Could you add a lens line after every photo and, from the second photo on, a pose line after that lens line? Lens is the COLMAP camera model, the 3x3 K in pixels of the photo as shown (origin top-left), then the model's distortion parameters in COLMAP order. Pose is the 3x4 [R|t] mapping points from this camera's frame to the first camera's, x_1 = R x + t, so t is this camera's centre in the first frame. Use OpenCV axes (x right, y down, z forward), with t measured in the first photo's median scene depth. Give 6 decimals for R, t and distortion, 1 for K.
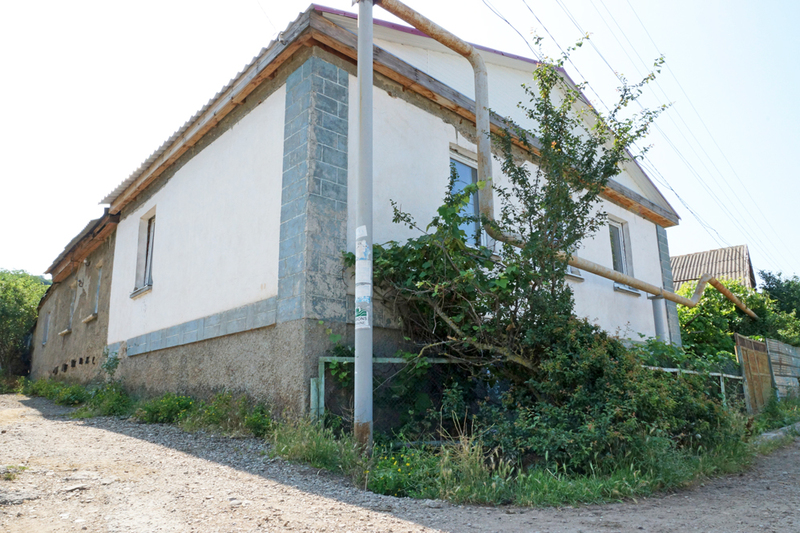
lens RADIAL K [[542.8, 0, 400.0], [0, 542.8, 266.5], [0, 0, 1]] dist [-0.005428, -0.002214]
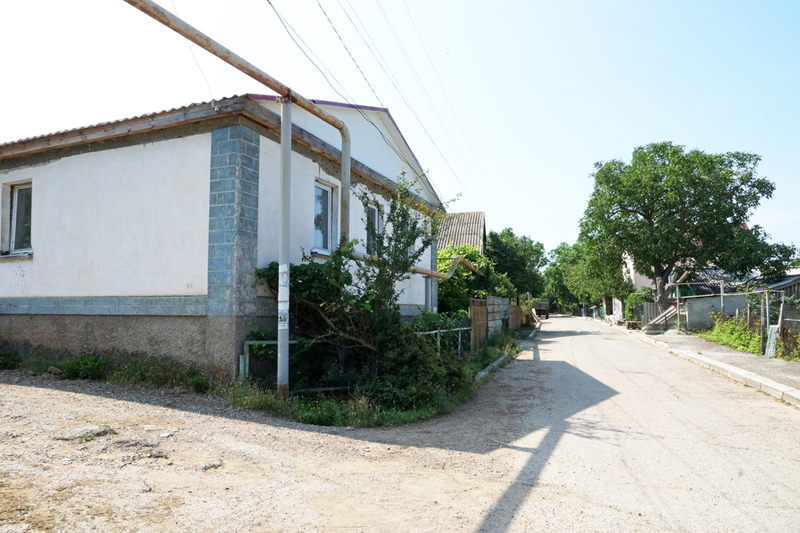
lens RADIAL K [[542.8, 0, 400.0], [0, 542.8, 266.5], [0, 0, 1]] dist [-0.005428, -0.002214]
pose [[0.907040, 0.045857, 0.418539, -0.369184], [-0.111720, 0.984632, 0.134234, -0.276191], [-0.405952, -0.168515, 0.898224, -0.496748]]
